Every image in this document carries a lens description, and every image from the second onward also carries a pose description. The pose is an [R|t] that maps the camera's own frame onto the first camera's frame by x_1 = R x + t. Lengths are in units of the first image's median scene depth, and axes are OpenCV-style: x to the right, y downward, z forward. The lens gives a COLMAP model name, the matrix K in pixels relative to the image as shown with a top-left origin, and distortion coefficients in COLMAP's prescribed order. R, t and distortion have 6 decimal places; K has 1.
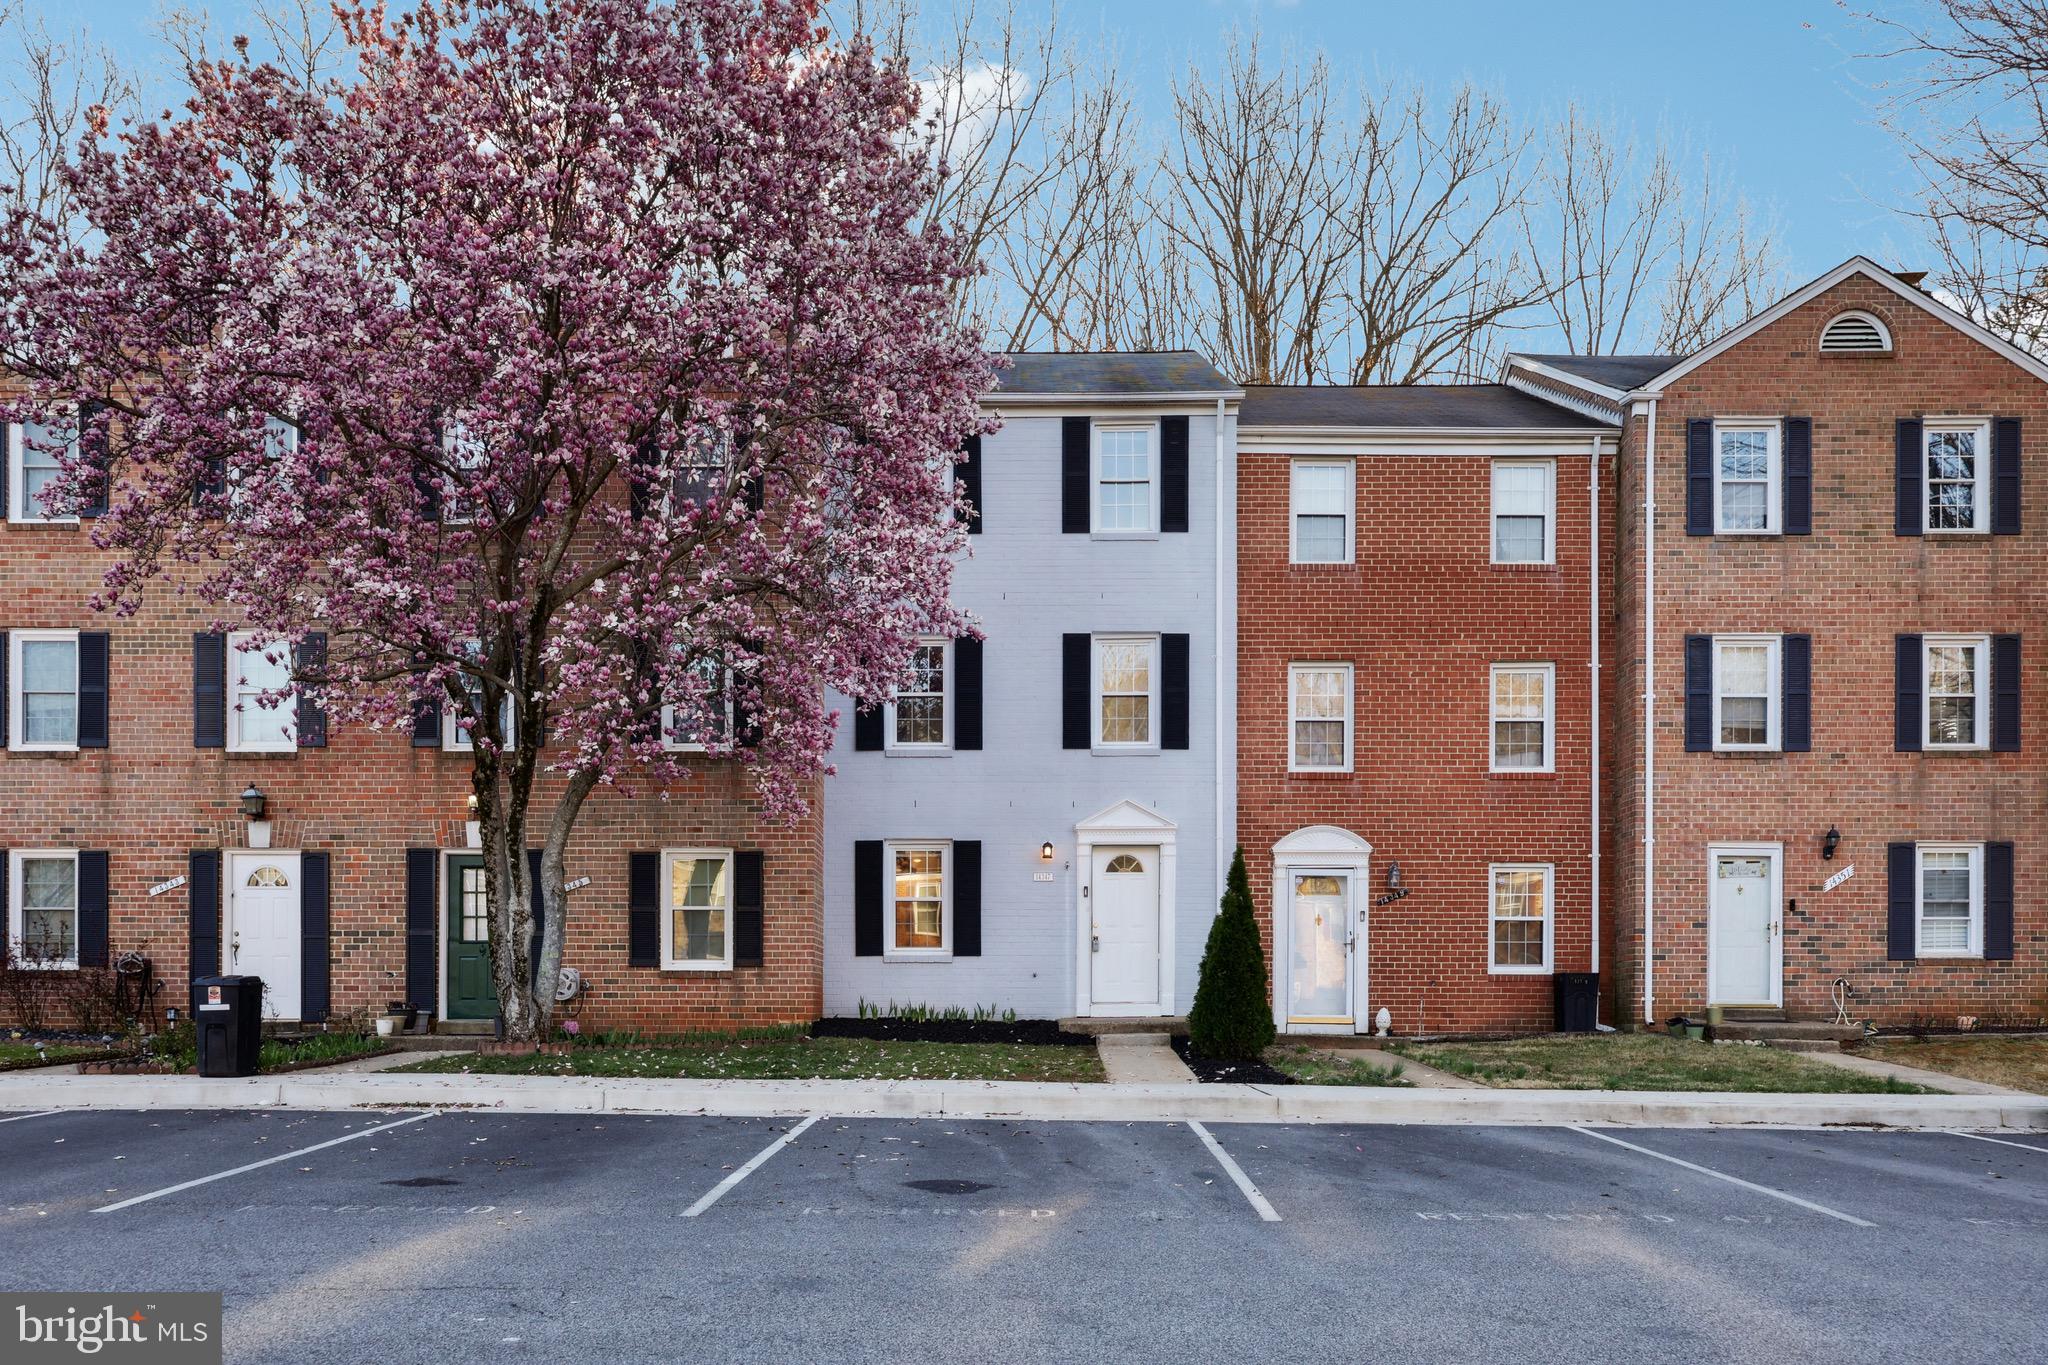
lens RADIAL K [[1524.0, 0, 1025.7], [0, 1524.0, 679.4], [0, 0, 1]] dist [0.000118, -0.004629]
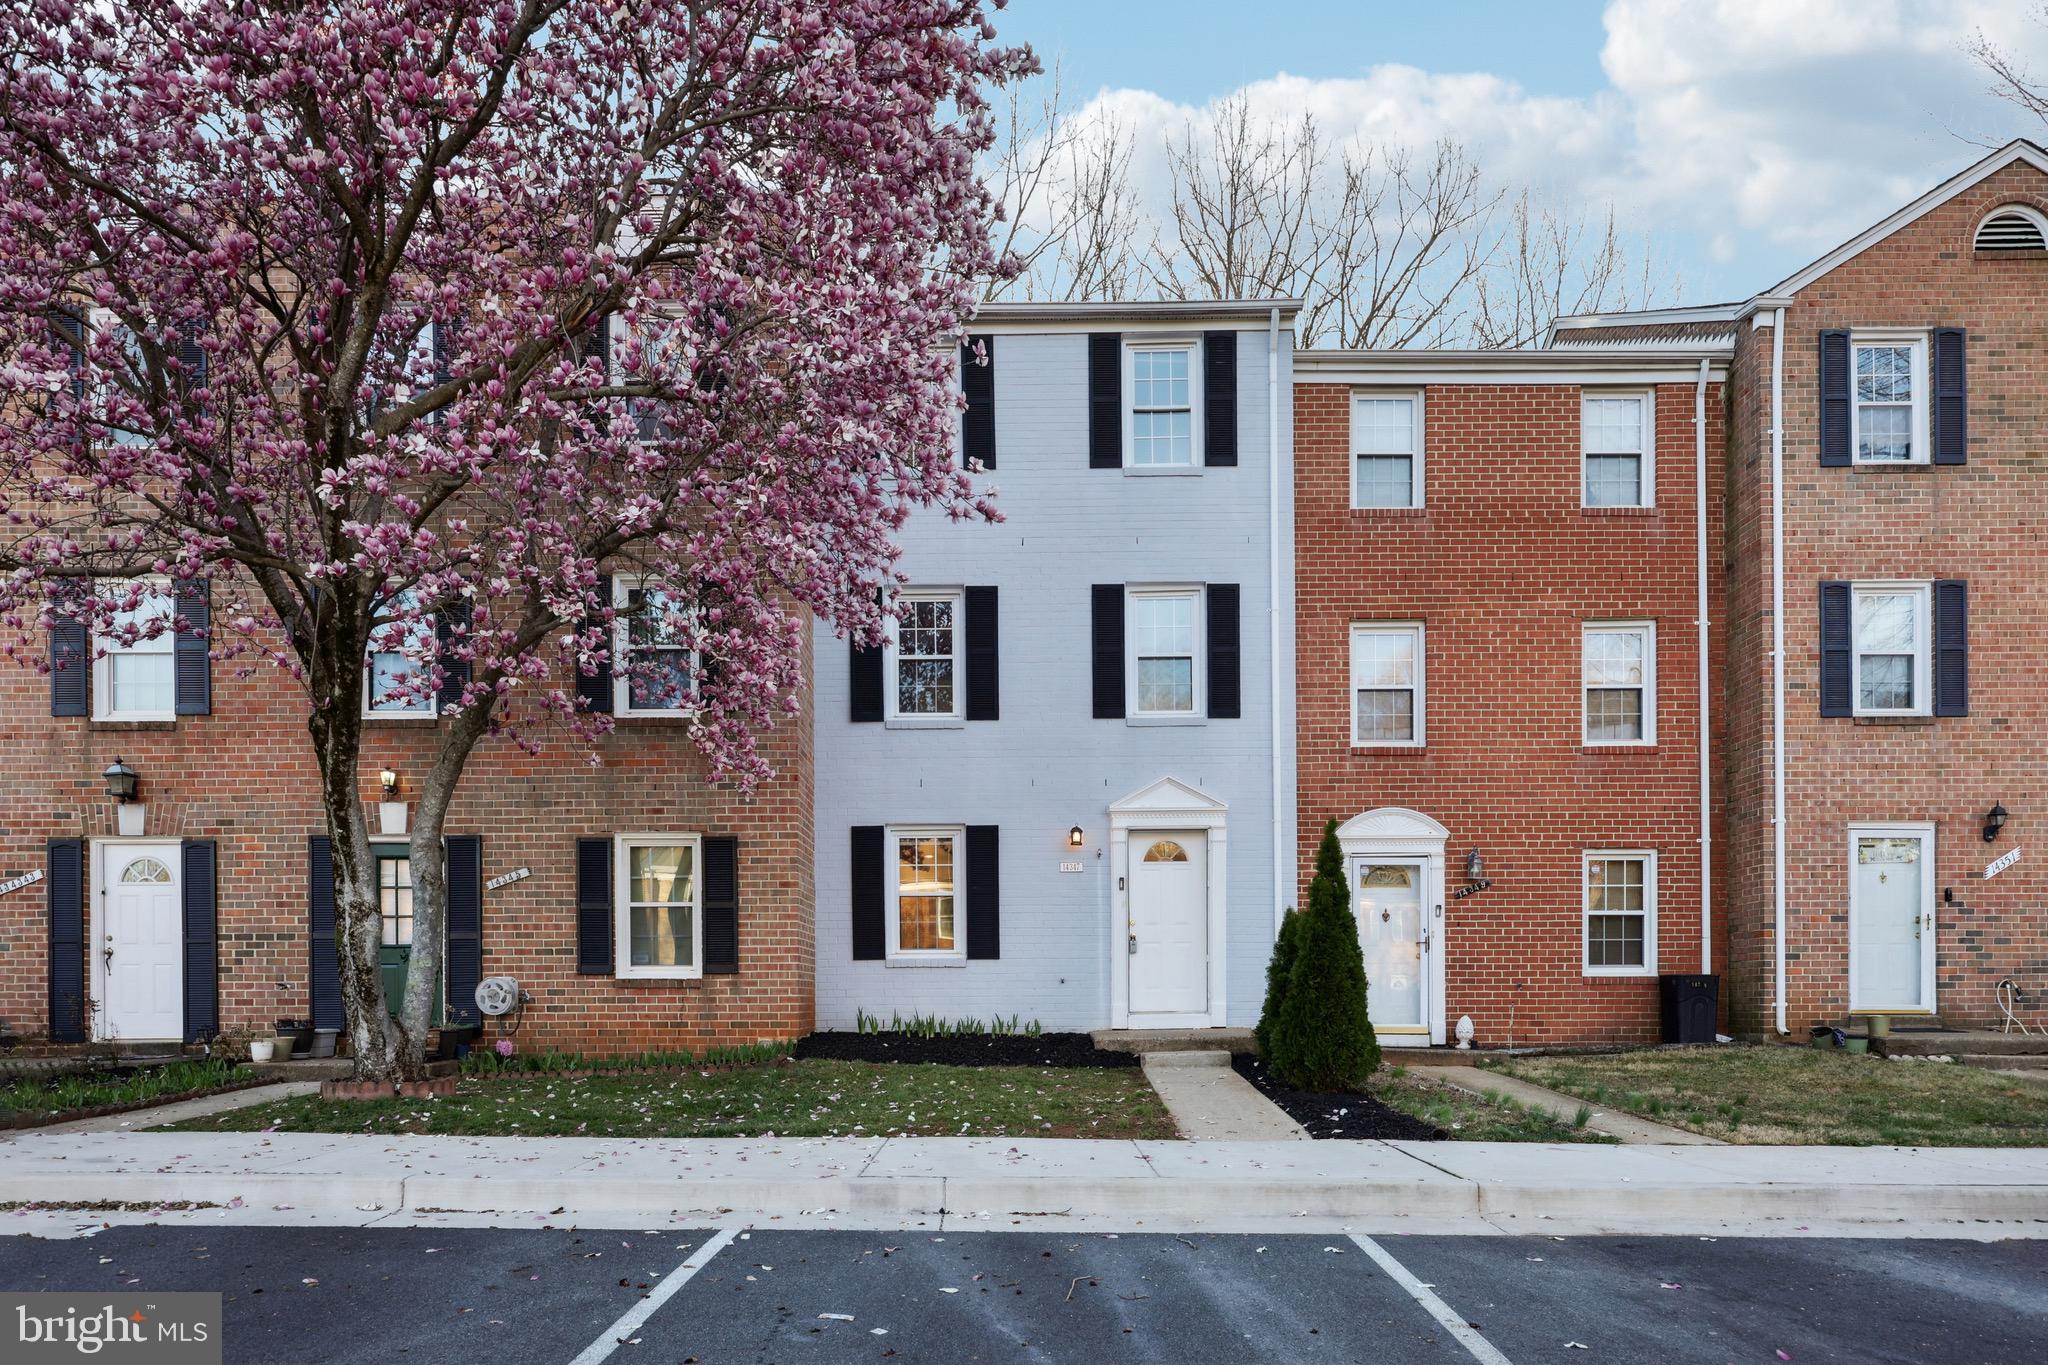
lens RADIAL K [[1303.0, 0, 1013.8], [0, 1303.0, 789.1], [0, 0, 1]] dist [-0.000362, 0.000548]
pose [[0.999856, -0.007540, -0.015175, -0.009210], [0.008322, 0.998605, 0.052142, 0.046456], [0.014761, -0.052261, 0.998524, 0.265498]]
